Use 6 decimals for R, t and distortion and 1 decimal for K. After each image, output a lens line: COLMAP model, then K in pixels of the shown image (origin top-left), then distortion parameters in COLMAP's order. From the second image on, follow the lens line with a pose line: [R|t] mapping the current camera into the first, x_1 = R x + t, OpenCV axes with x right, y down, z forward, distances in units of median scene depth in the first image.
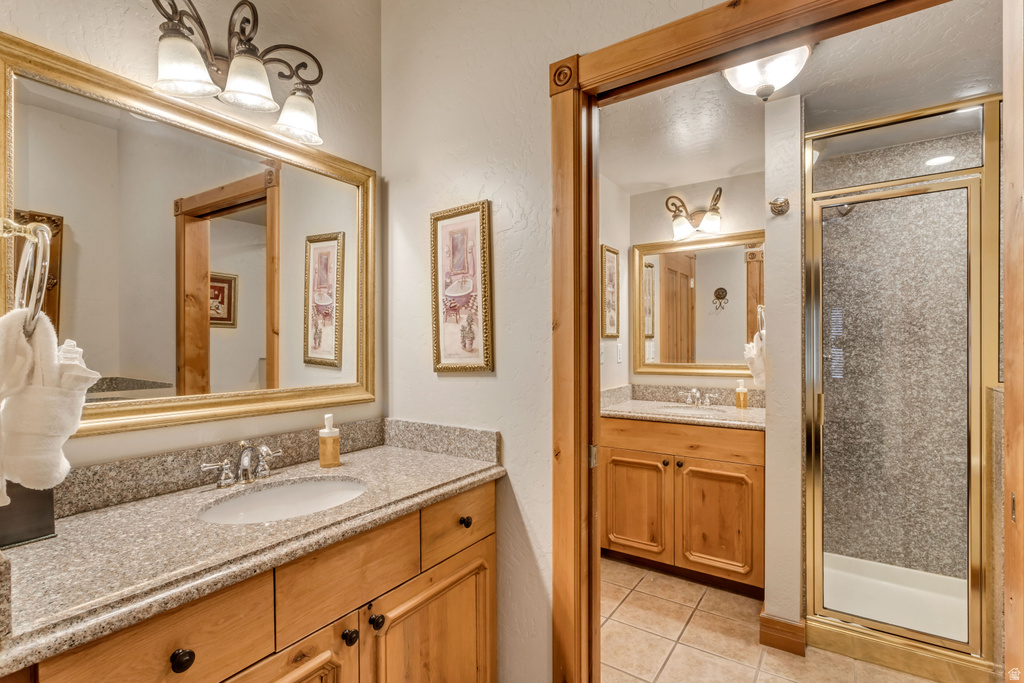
lens RADIAL K [[487.2, 0, 510.6], [0, 487.2, 344.8], [0, 0, 1]] dist [-0.005351, 0.004878]
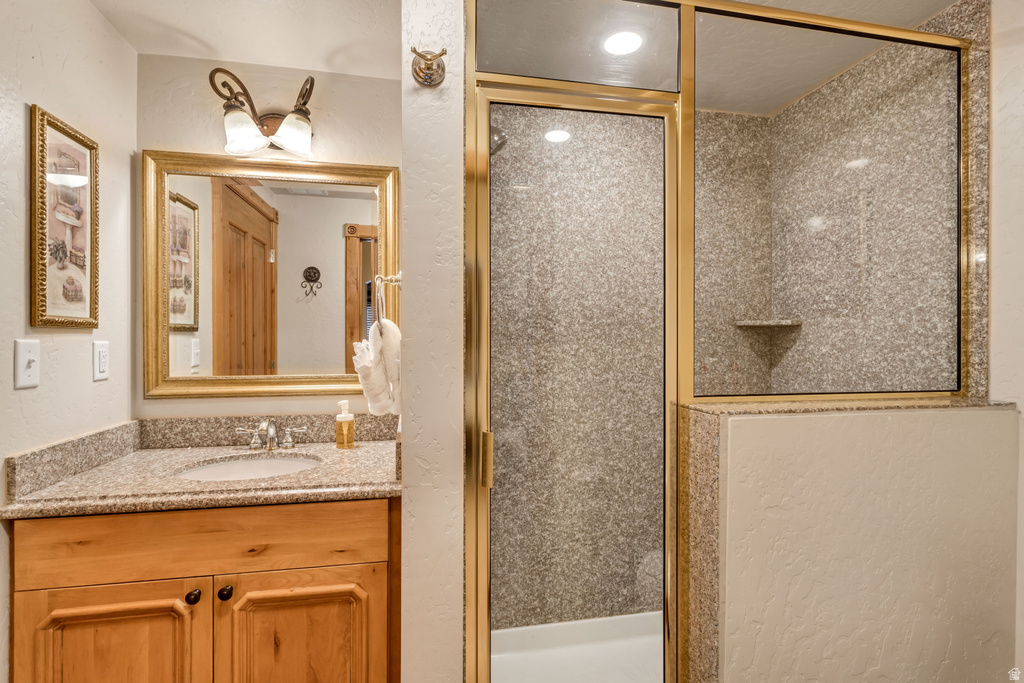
lens RADIAL K [[487.2, 0, 510.6], [0, 487.2, 344.8], [0, 0, 1]] dist [-0.005351, 0.004878]
pose [[0.700613, 0.000200, 0.713541, 0.213930], [-0.003574, 0.999988, 0.003229, -0.001221], [-0.713532, -0.004812, 0.700606, 0.492887]]
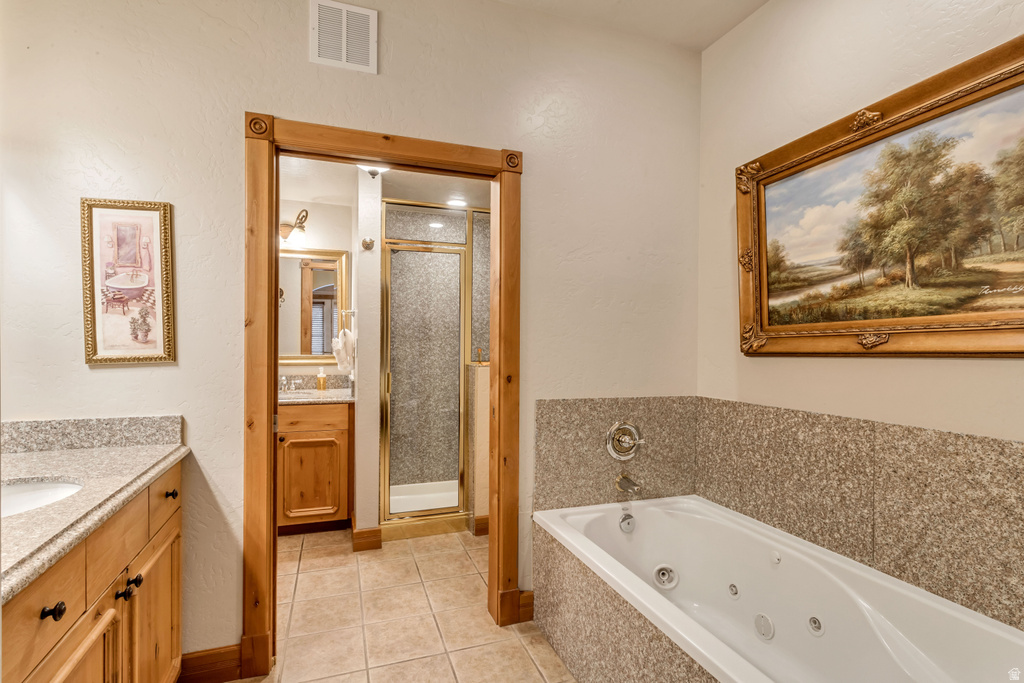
lens RADIAL K [[496.7, 0, 507.8], [0, 496.7, 340.9], [0, 0, 1]] dist [-0.001796, 0.000449]
pose [[0.592591, 0.008344, 0.805461, -0.322404], [-0.008598, 0.999955, -0.004032, 0.004633], [-0.805458, -0.004536, 0.592636, -0.173731]]
